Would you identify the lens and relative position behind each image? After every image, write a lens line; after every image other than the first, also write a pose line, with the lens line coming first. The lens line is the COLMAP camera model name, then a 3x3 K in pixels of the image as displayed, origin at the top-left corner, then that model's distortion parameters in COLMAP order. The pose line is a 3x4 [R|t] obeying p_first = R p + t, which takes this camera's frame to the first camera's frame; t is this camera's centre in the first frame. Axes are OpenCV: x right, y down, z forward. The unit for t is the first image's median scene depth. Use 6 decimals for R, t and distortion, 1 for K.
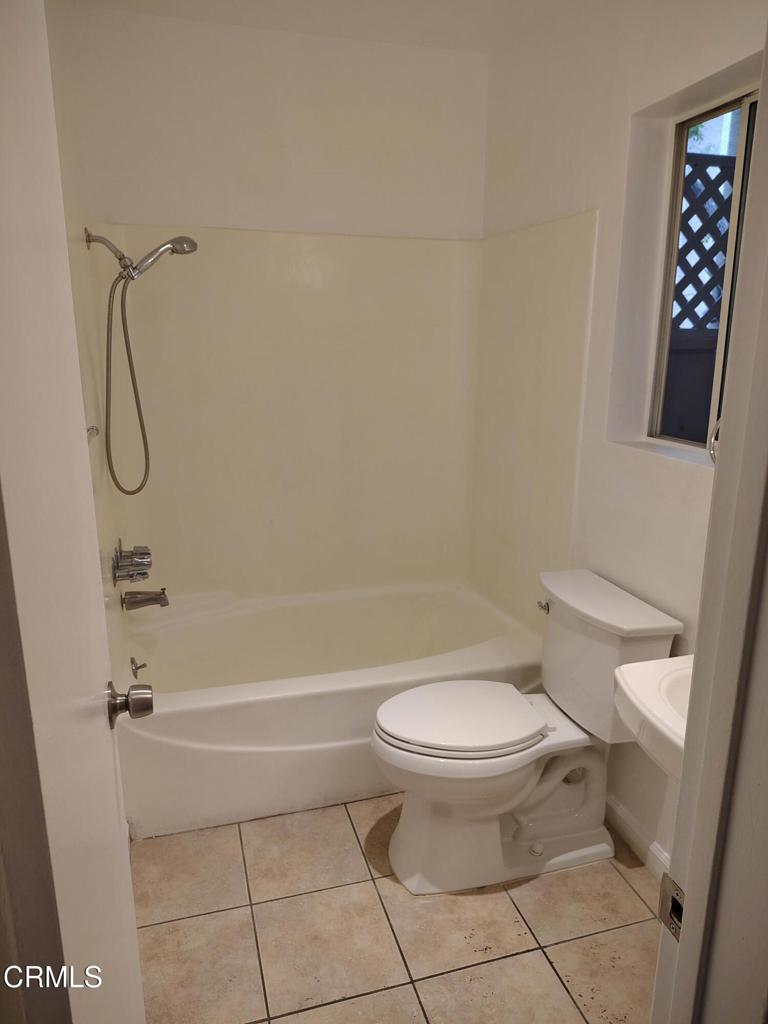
lens RADIAL K [[707.6, 0, 384.0], [0, 707.6, 512.0], [0, 0, 1]] dist [0.070634, -0.089764]
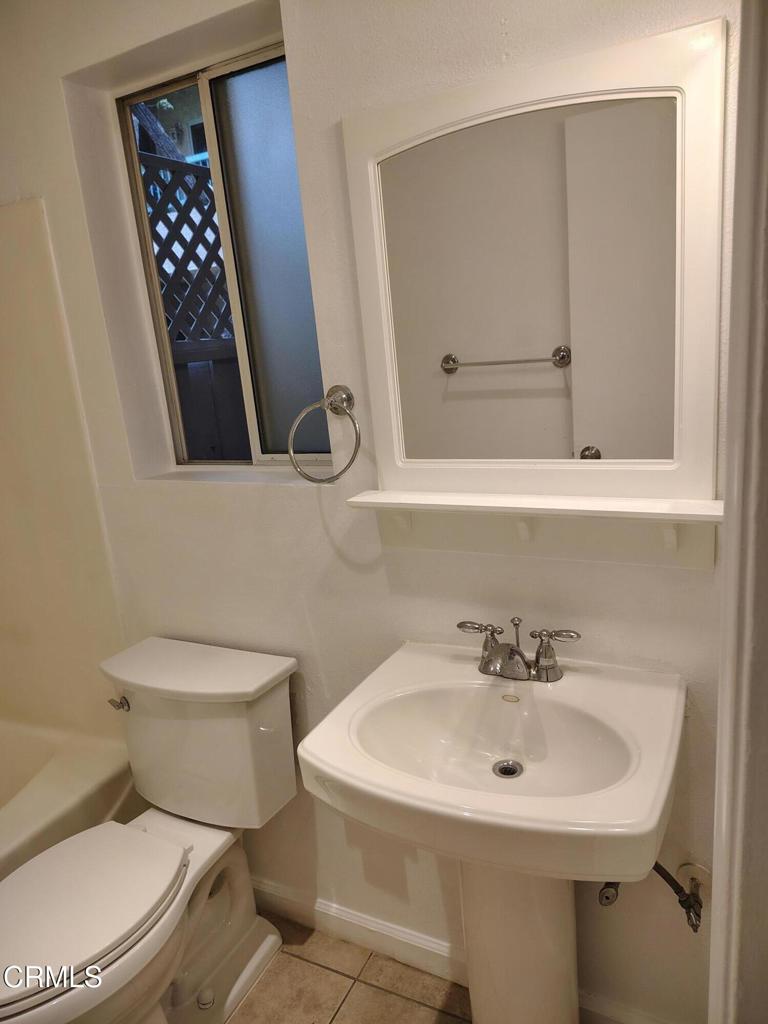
lens RADIAL K [[707.6, 0, 384.0], [0, 707.6, 512.0], [0, 0, 1]] dist [0.070634, -0.089764]
pose [[0.676008, -0.239553, 0.696870, -0.075310], [0.261370, 0.962147, 0.077199, -0.053987], [-0.688984, 0.129954, 0.713031, 0.232082]]
